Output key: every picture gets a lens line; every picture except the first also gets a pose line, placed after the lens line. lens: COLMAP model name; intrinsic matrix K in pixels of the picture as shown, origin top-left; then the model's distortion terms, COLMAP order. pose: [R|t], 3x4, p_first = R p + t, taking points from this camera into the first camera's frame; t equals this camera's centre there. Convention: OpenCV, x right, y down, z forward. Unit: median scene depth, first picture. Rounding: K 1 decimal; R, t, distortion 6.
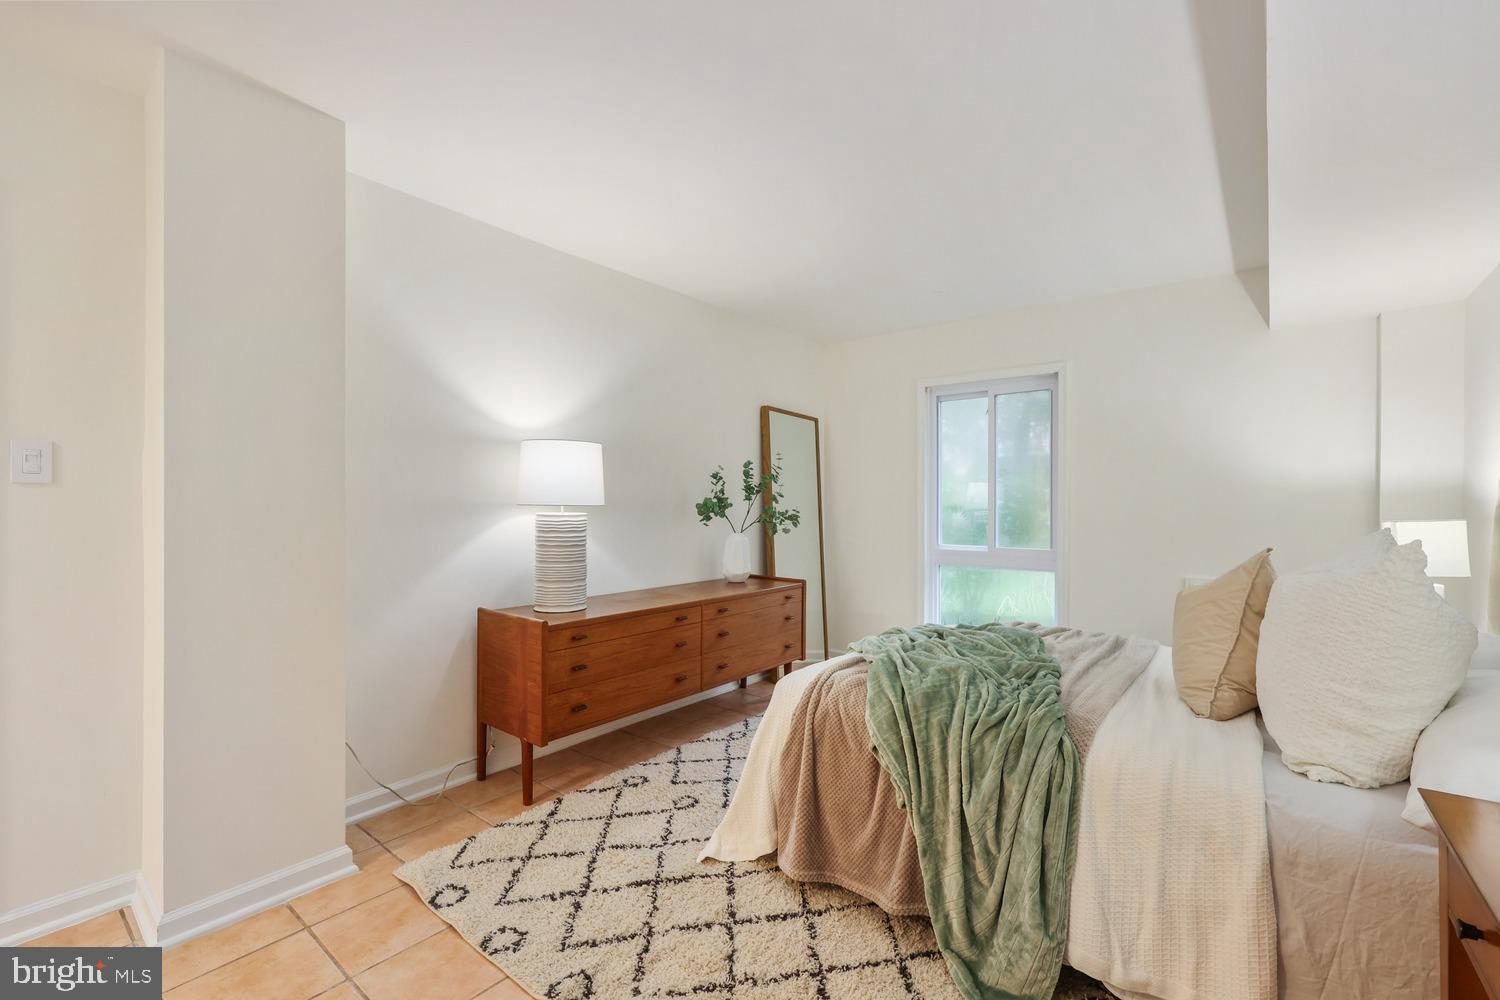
lens RADIAL K [[641.6, 0, 750.0], [0, 641.6, 500.0], [0, 0, 1]] dist [-0.001743, -0.000343]
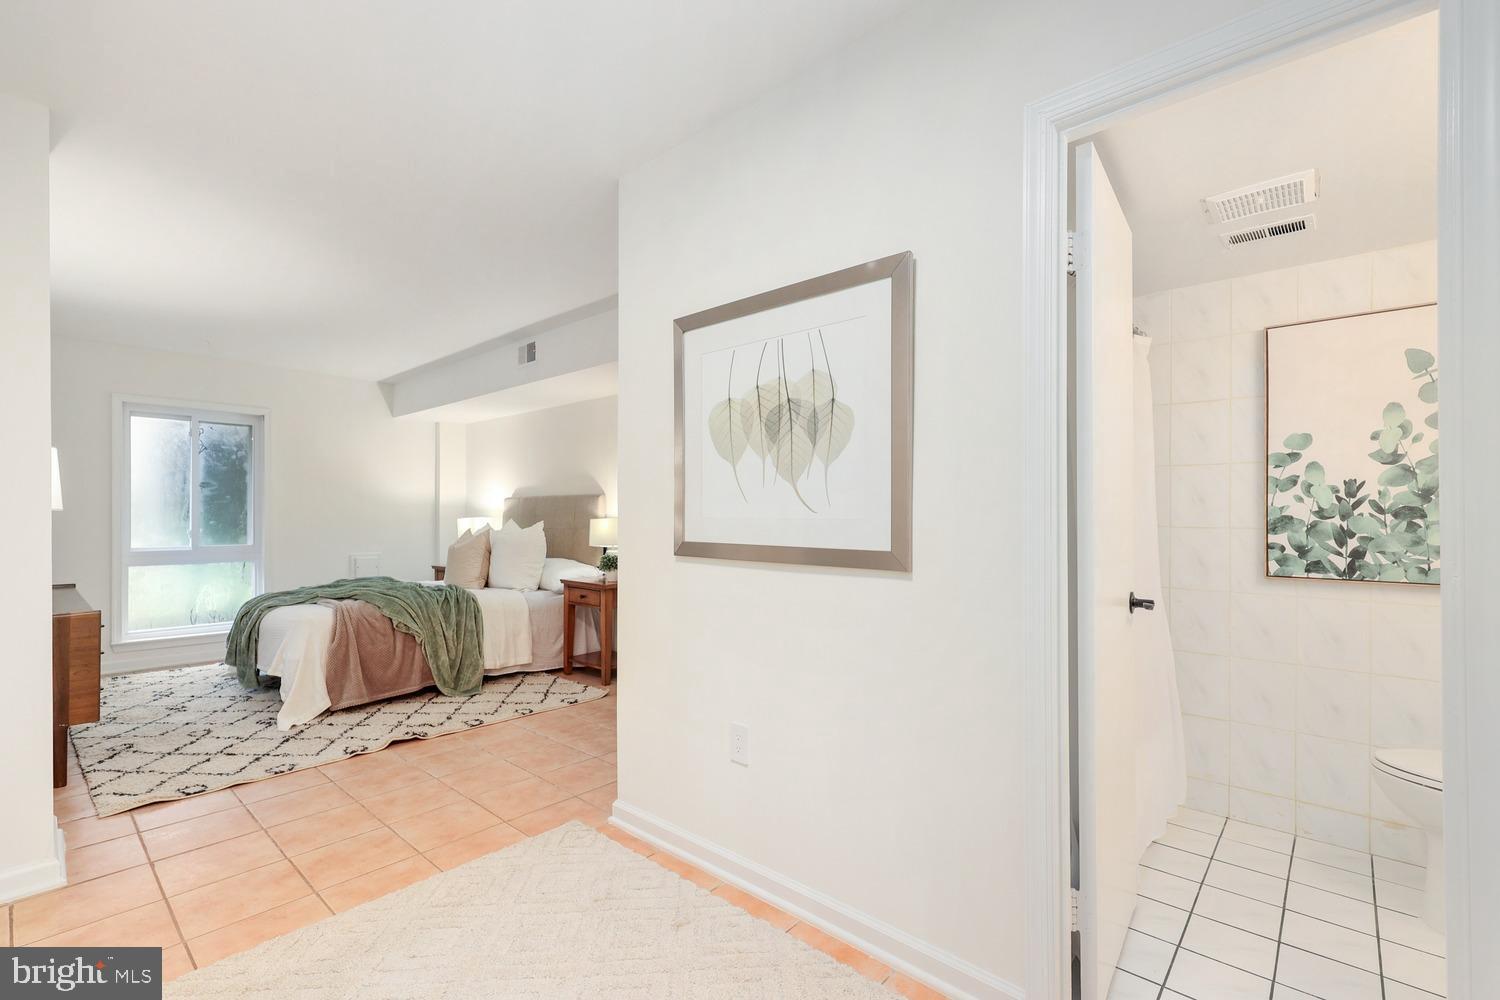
lens RADIAL K [[641.6, 0, 750.0], [0, 641.6, 500.0], [0, 0, 1]] dist [-0.001743, -0.000343]
pose [[0.065109, 0.023489, 0.997602, -1.651903], [-0.005361, 0.999717, -0.023189, 0.017445], [-0.997864, -0.003838, 0.065216, -0.266133]]
